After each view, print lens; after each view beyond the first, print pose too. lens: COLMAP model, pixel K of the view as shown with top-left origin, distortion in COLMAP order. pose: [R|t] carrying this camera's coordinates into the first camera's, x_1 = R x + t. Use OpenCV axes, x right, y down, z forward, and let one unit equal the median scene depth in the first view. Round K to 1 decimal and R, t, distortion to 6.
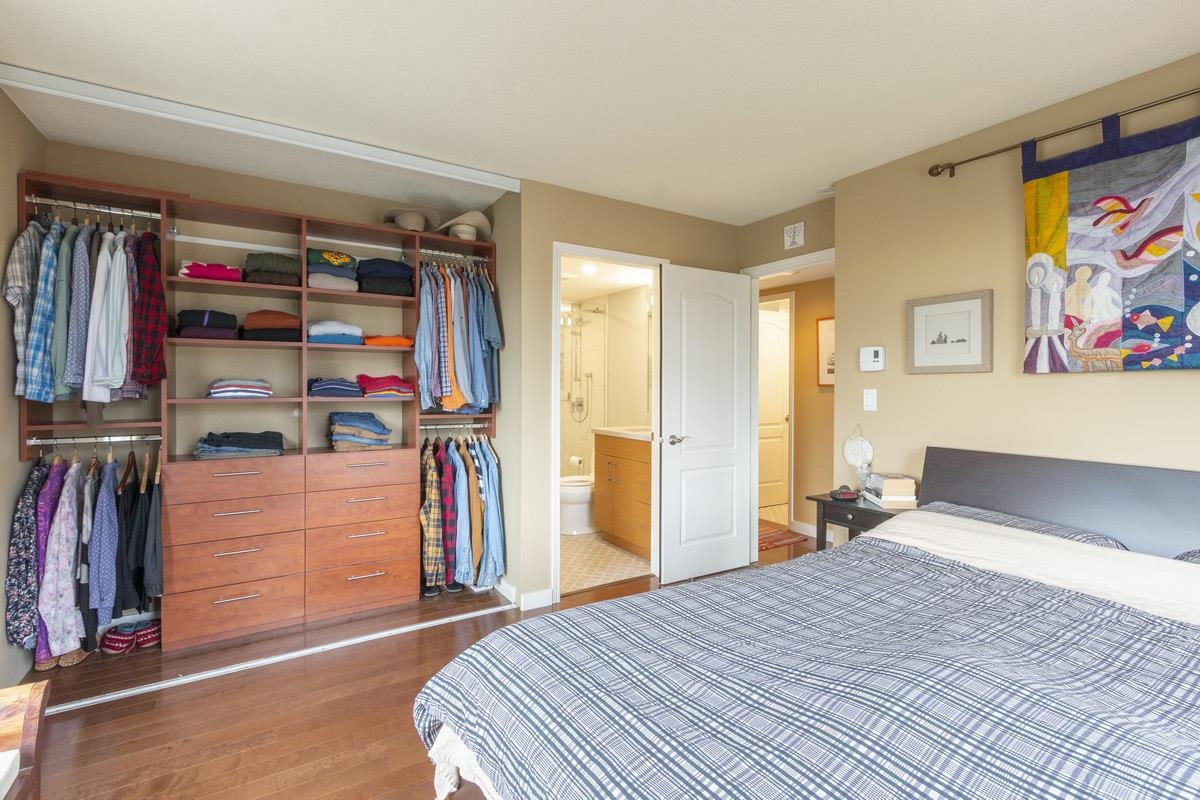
lens RADIAL K [[556.6, 0, 600.0], [0, 556.6, 400.0], [0, 0, 1]] dist [-0.000915, -0.000307]
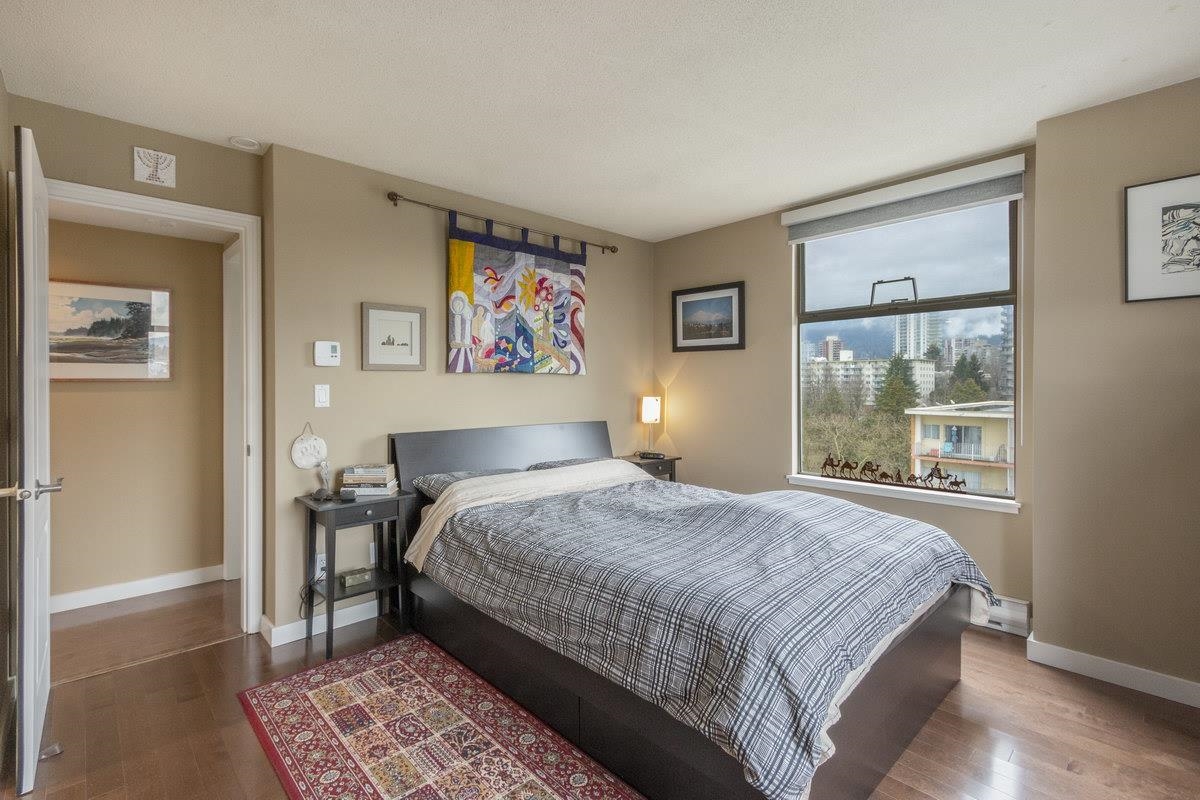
lens RADIAL K [[542.3, 0, 598.5], [0, 542.3, 386.7], [0, 0, 1]] dist [0.001331, 0.000162]
pose [[-0.182957, -0.011767, 0.983050, -0.712607], [0.021954, 0.999630, 0.016051, -0.027422], [-0.982876, 0.024519, -0.182631, 0.942510]]
